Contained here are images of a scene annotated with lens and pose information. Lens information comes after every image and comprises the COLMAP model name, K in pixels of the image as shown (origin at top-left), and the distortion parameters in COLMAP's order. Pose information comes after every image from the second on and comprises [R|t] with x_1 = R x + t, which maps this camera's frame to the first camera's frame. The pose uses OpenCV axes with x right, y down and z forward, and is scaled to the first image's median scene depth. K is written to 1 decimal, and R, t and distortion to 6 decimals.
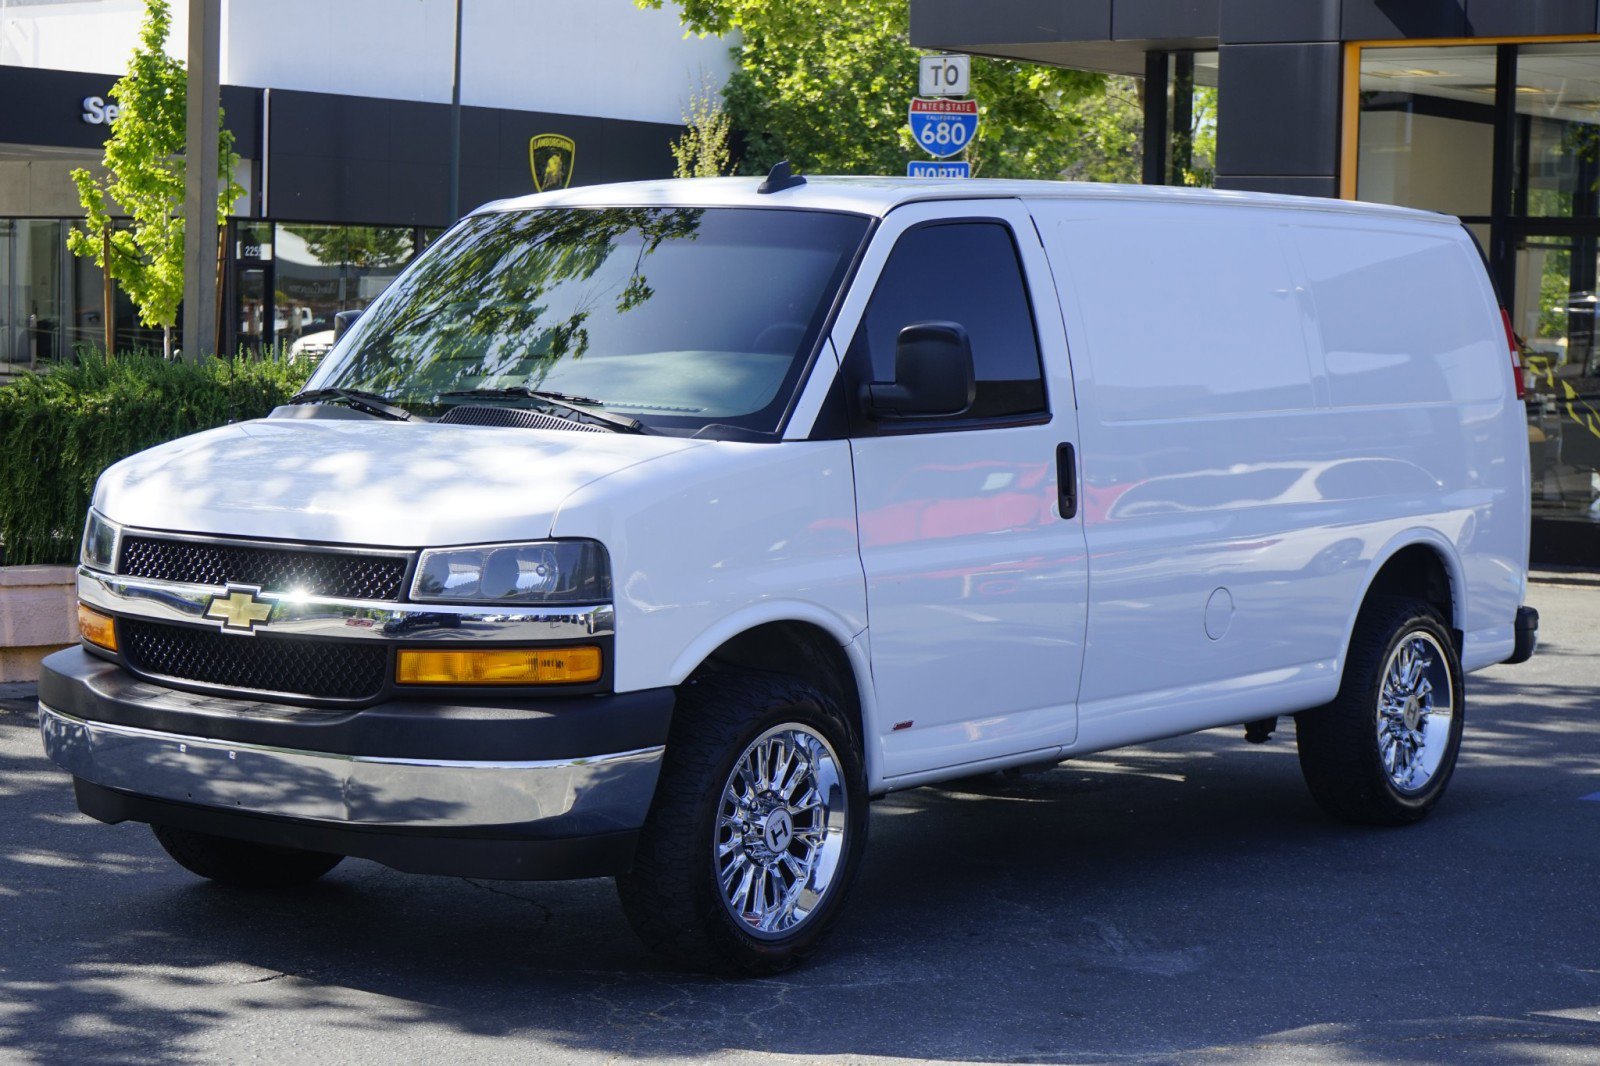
lens RADIAL K [[3267.8, 0, 800.0], [0, 3267.8, 533.0], [0, 0, 1]] dist [-0.076627, 0.564563]
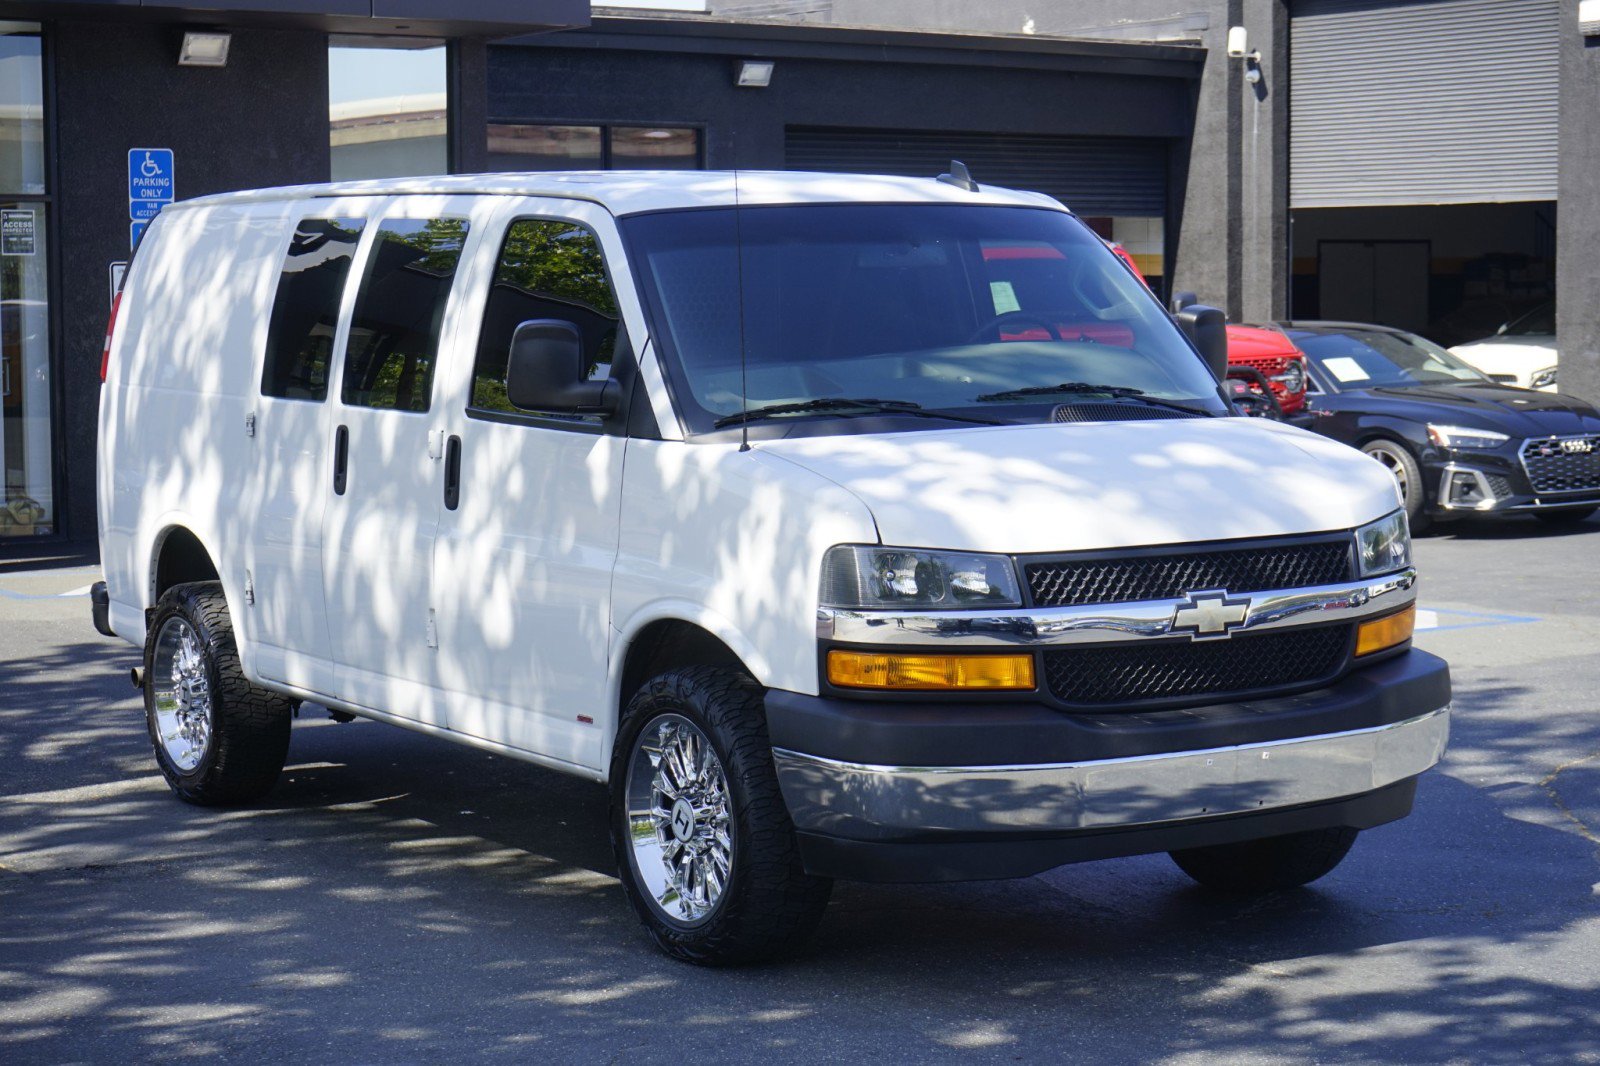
lens RADIAL K [[3267.8, 0, 800.0], [0, 3267.8, 533.0], [0, 0, 1]] dist [-0.076627, 0.564563]
pose [[0.336058, -0.094528, 0.937086, -1.140227], [0.080002, 0.994220, 0.071601, -0.082483], [-0.938437, 0.050907, 0.341678, 0.774255]]
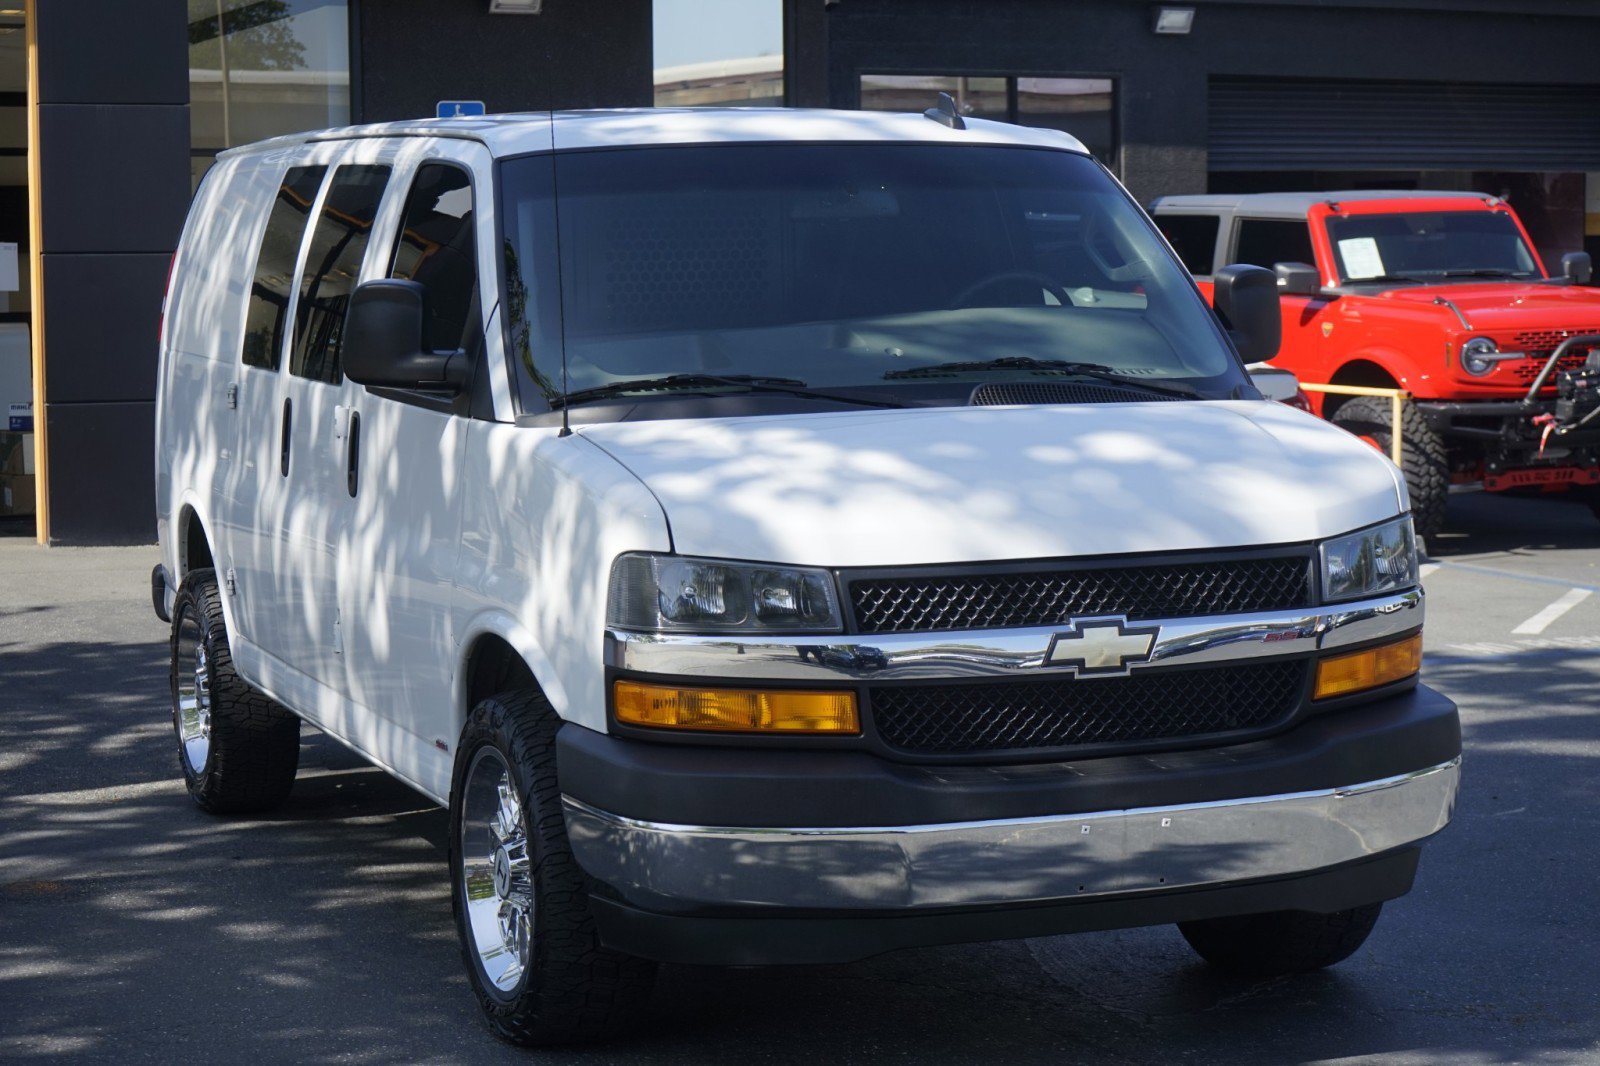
lens RADIAL K [[3267.8, 0, 800.0], [0, 3267.8, 533.0], [0, 0, 1]] dist [-0.076627, 0.564563]
pose [[0.506036, -0.098362, 0.856886, -0.894388], [0.077272, 0.994651, 0.068543, -0.065300], [-0.859044, 0.031528, 0.510930, 0.649805]]
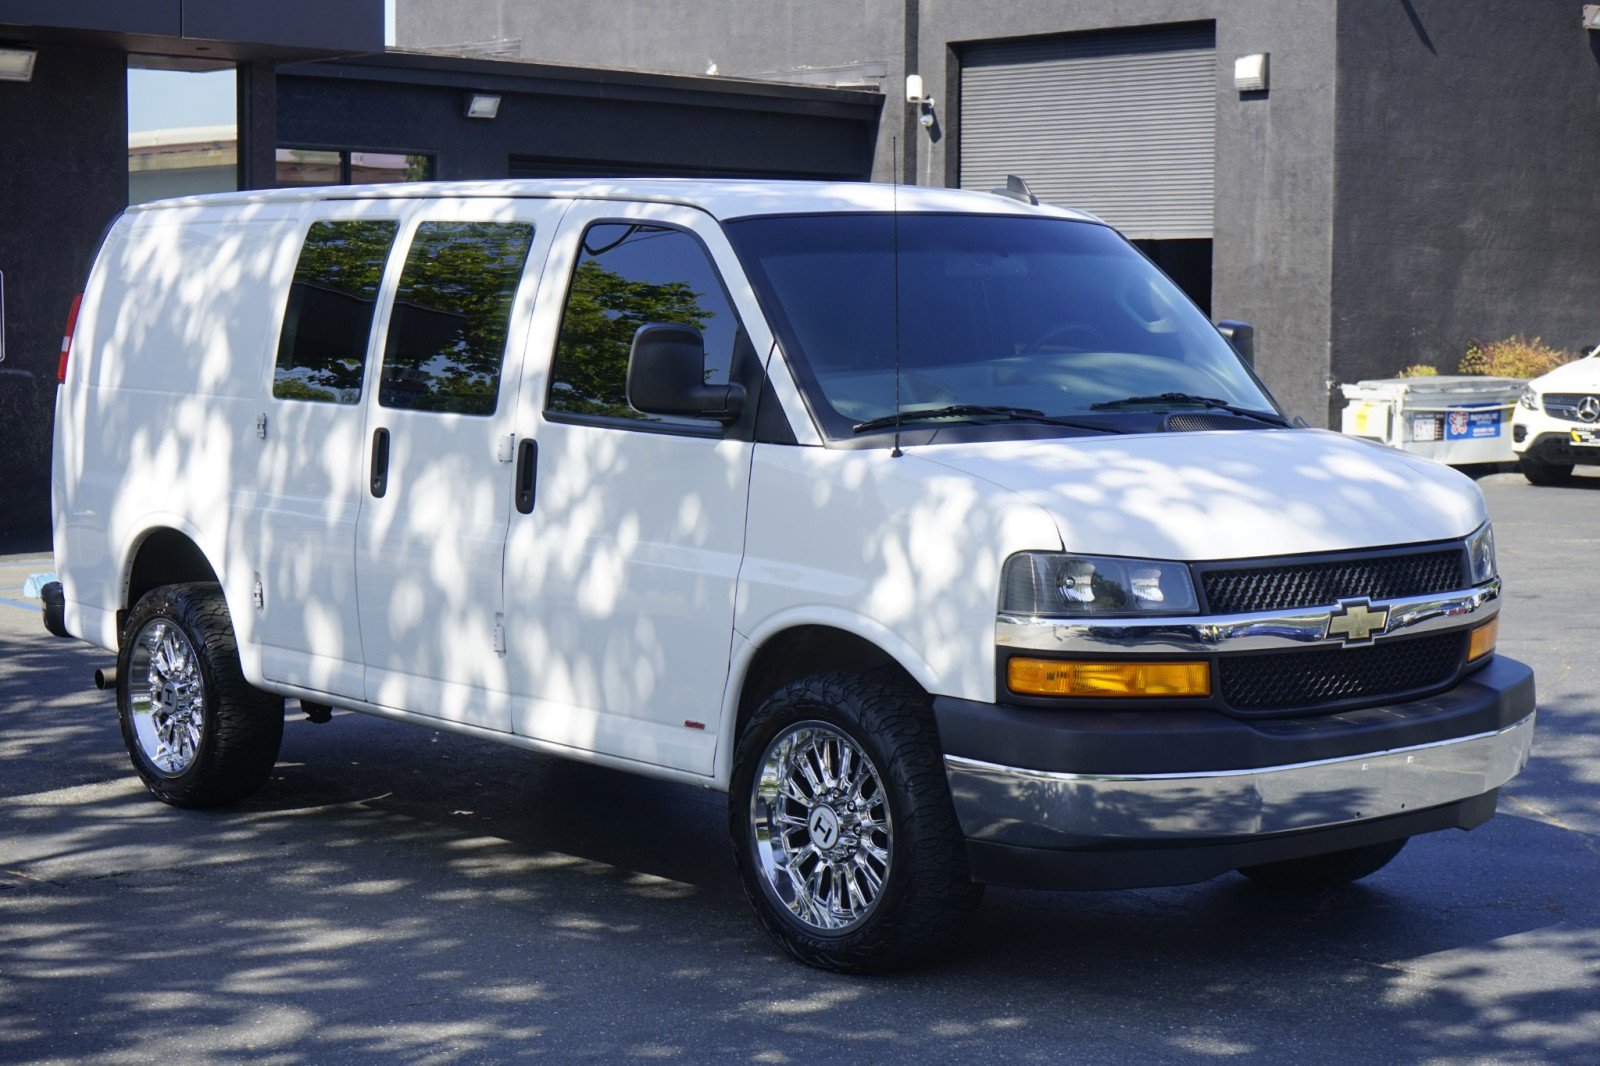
lens RADIAL K [[2927.4, 0, 800.0], [0, 2927.4, 533.0], [0, 0, 1]] dist [-0.045242, 0.093727]
pose [[0.195108, -0.092936, 0.976369, -1.085089], [0.063913, 0.994589, 0.081899, -0.089119], [-0.978697, 0.046424, 0.199992, 0.984186]]
